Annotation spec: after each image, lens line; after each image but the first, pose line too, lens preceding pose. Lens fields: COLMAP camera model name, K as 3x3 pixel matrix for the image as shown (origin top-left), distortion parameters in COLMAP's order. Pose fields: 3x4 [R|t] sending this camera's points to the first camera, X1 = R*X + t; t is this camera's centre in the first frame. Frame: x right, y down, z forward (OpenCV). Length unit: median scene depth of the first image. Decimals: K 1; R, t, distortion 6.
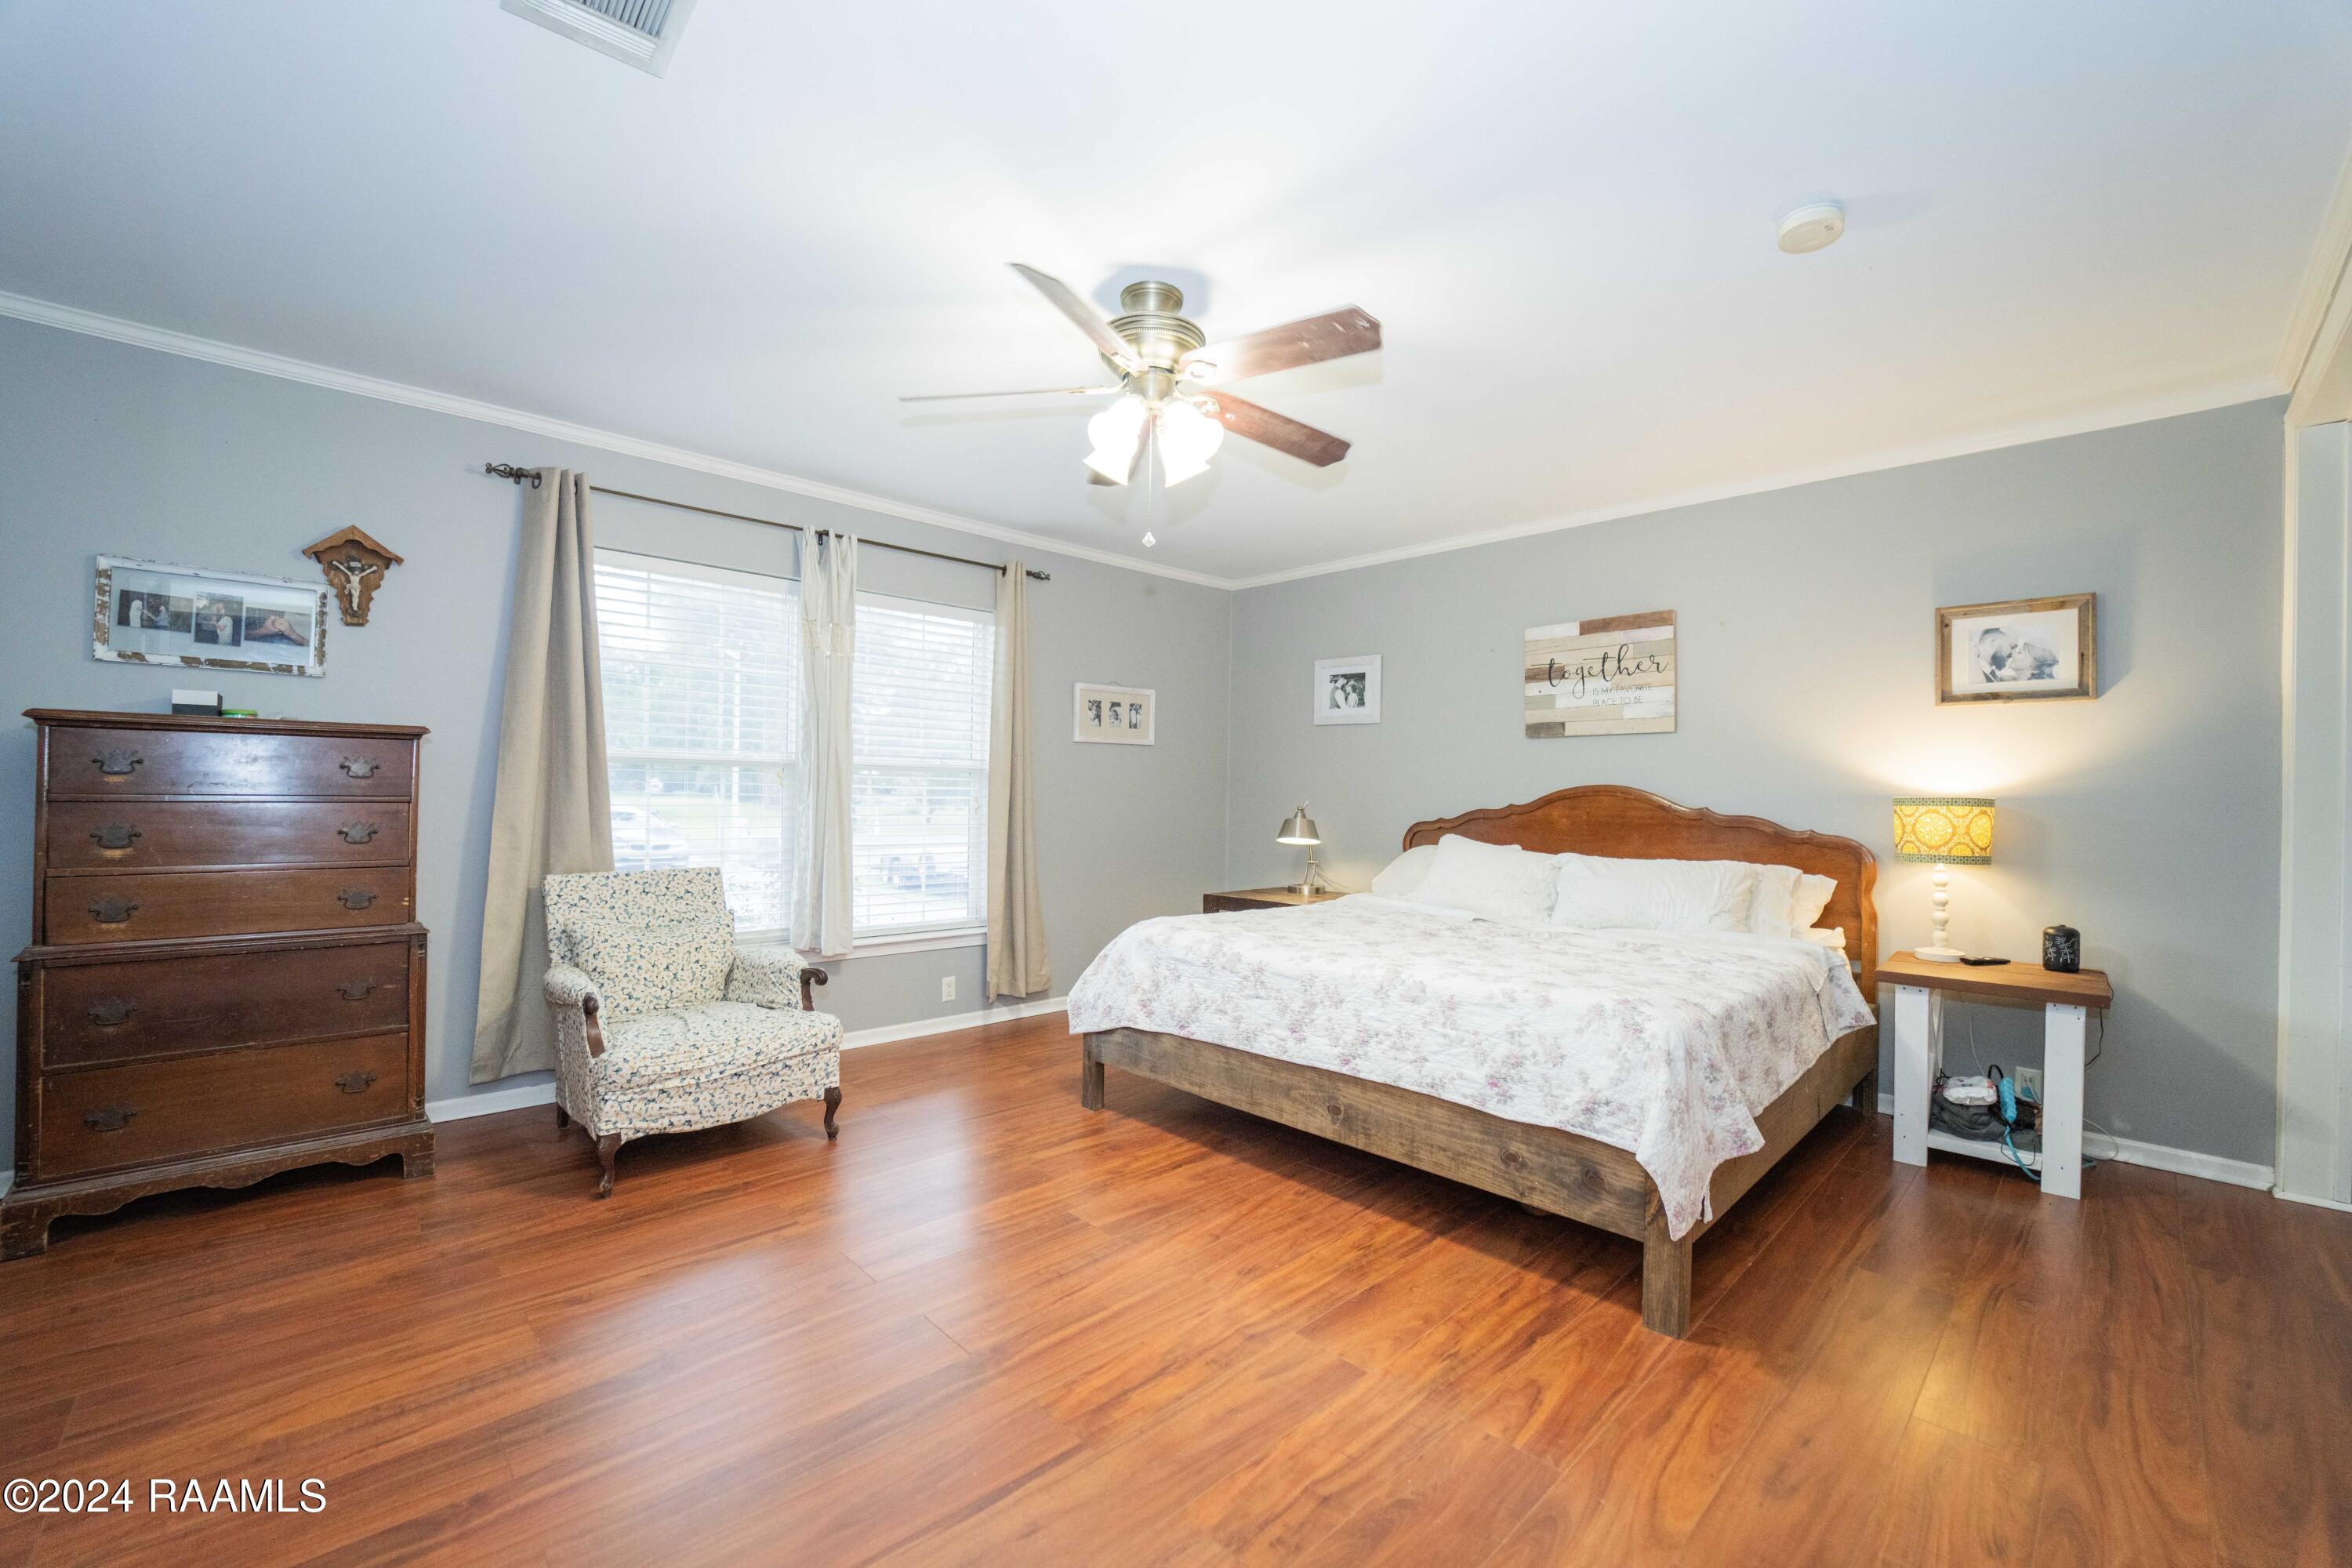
lens RADIAL K [[947.2, 0, 1174.9], [0, 947.2, 785.5], [0, 0, 1]] dist [-0.023270, -0.000402]
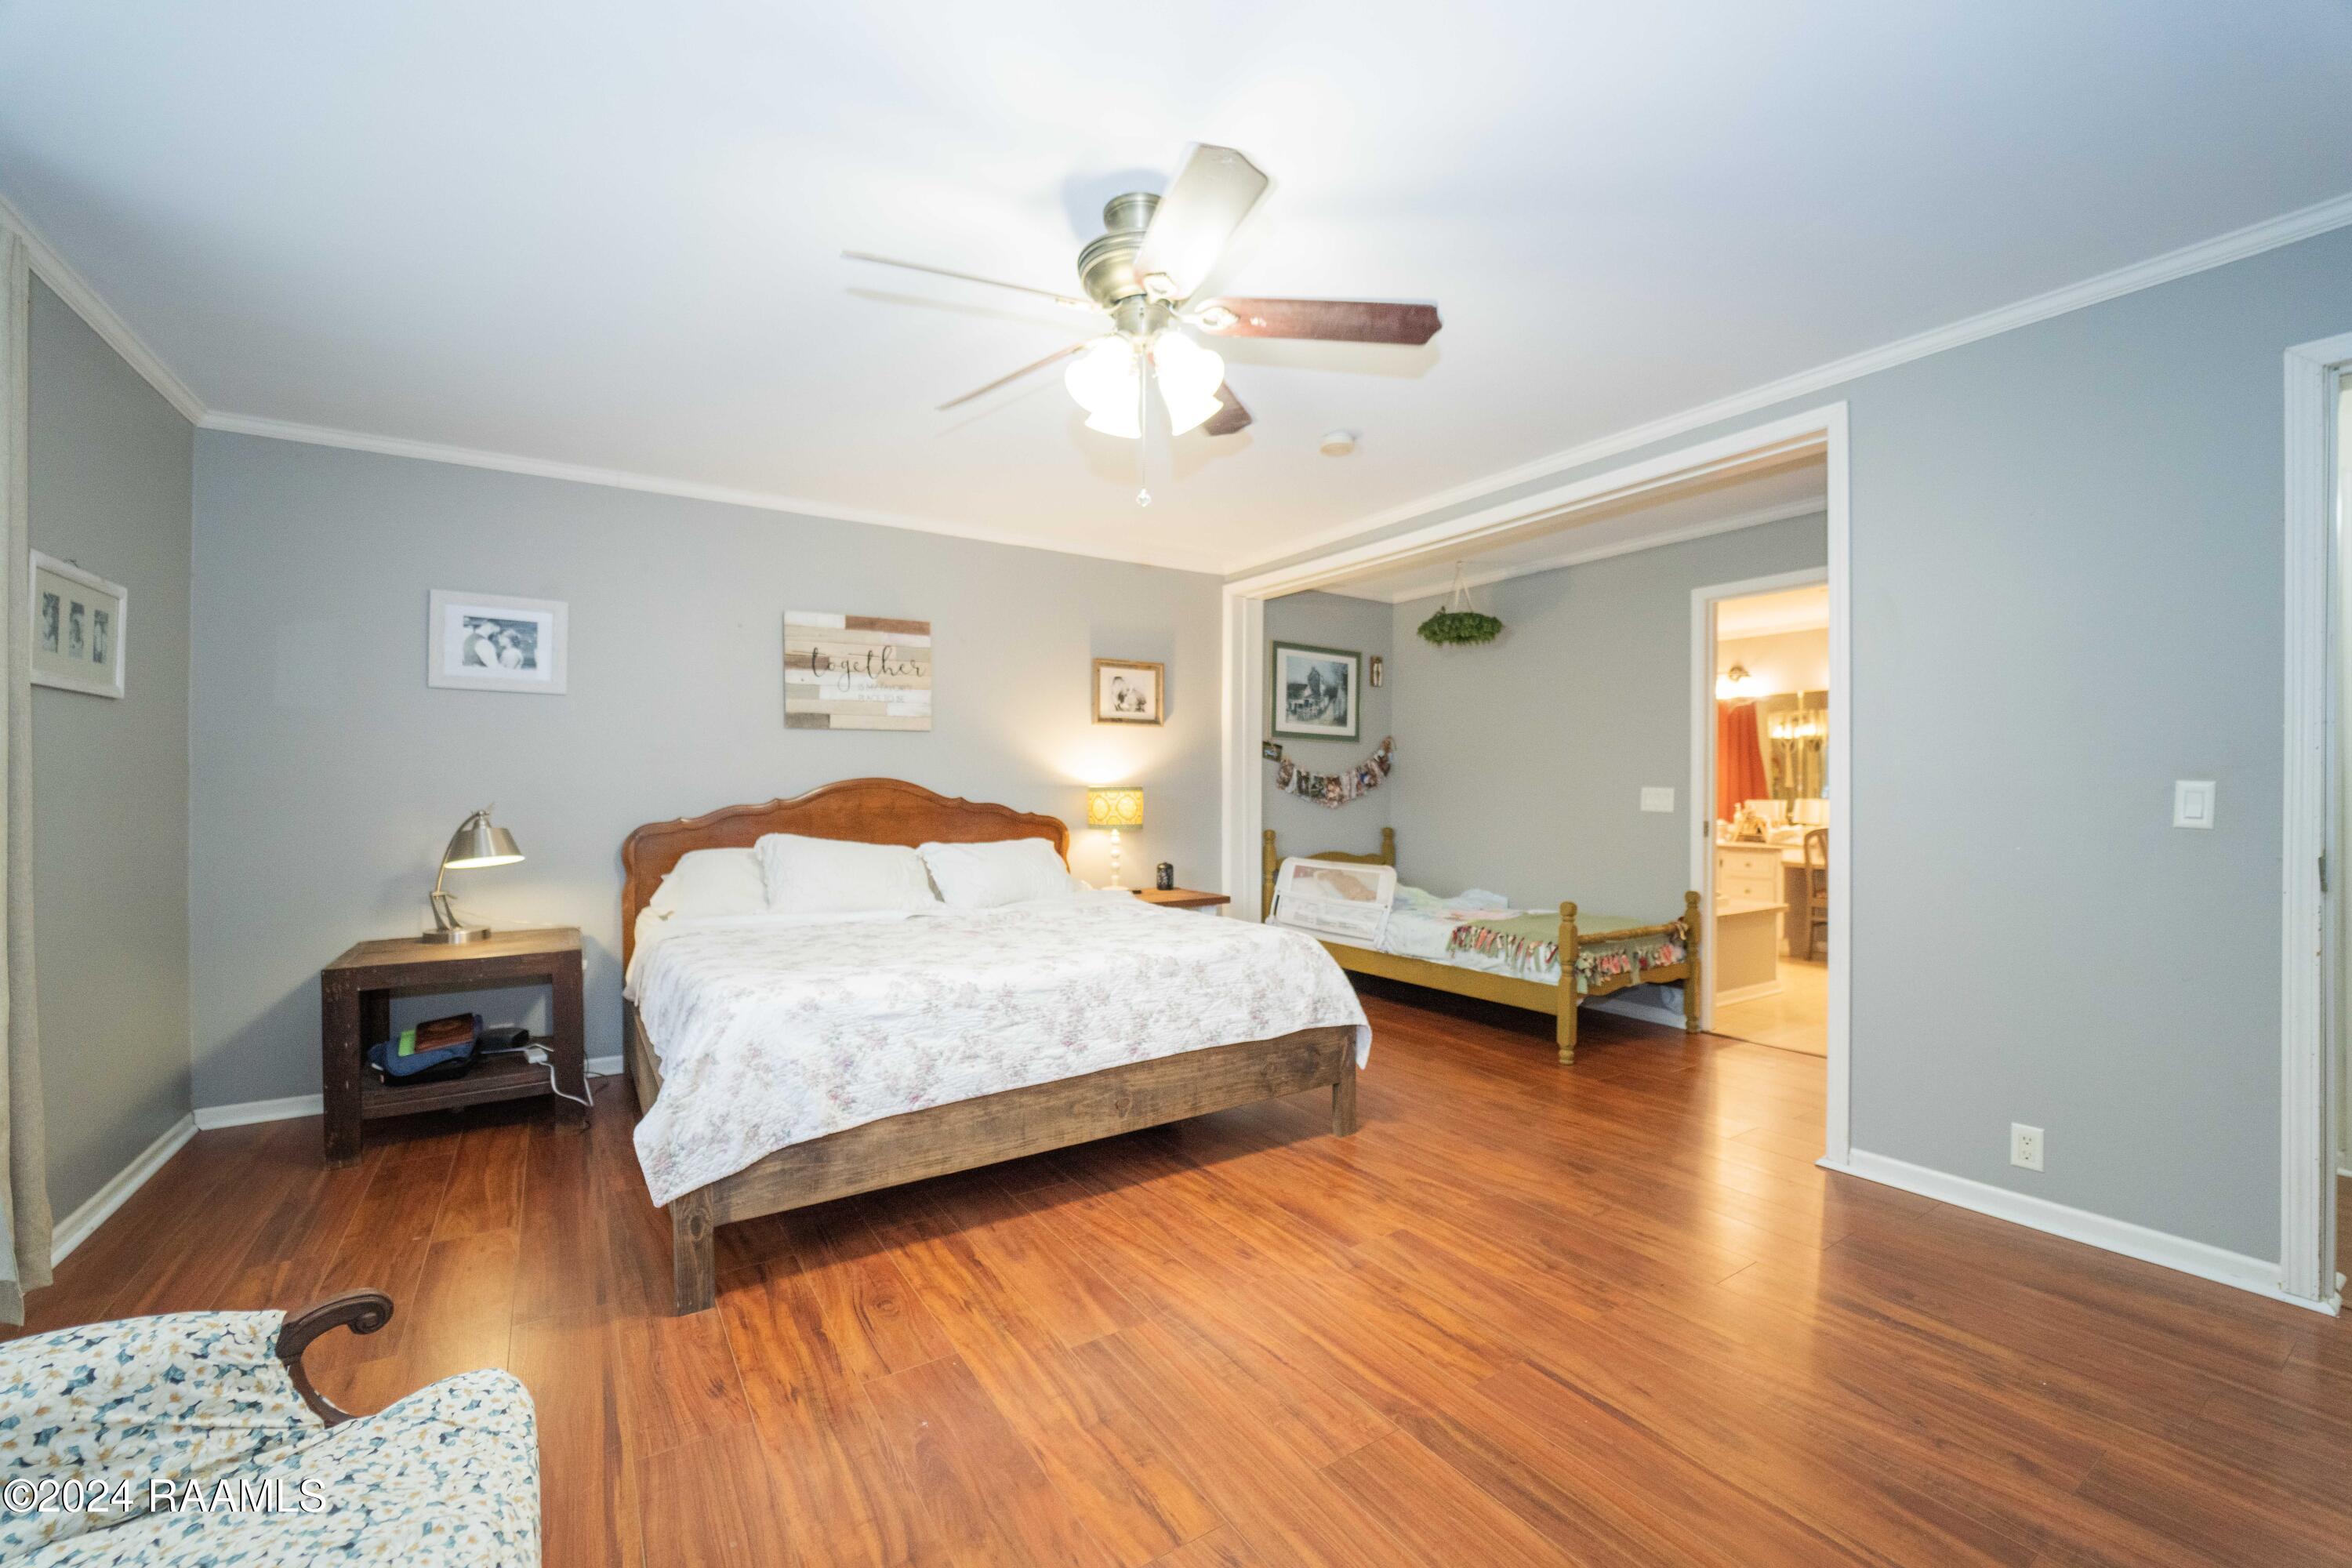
lens RADIAL K [[947.2, 0, 1178.1], [0, 947.2, 787.6], [0, 0, 1]] dist [-0.023270, -0.000402]
pose [[0.188839, -0.013924, 0.981909, -0.658380], [-0.002077, 0.999892, 0.014578, -0.007138], [-0.982006, -0.004792, 0.188789, 0.613162]]
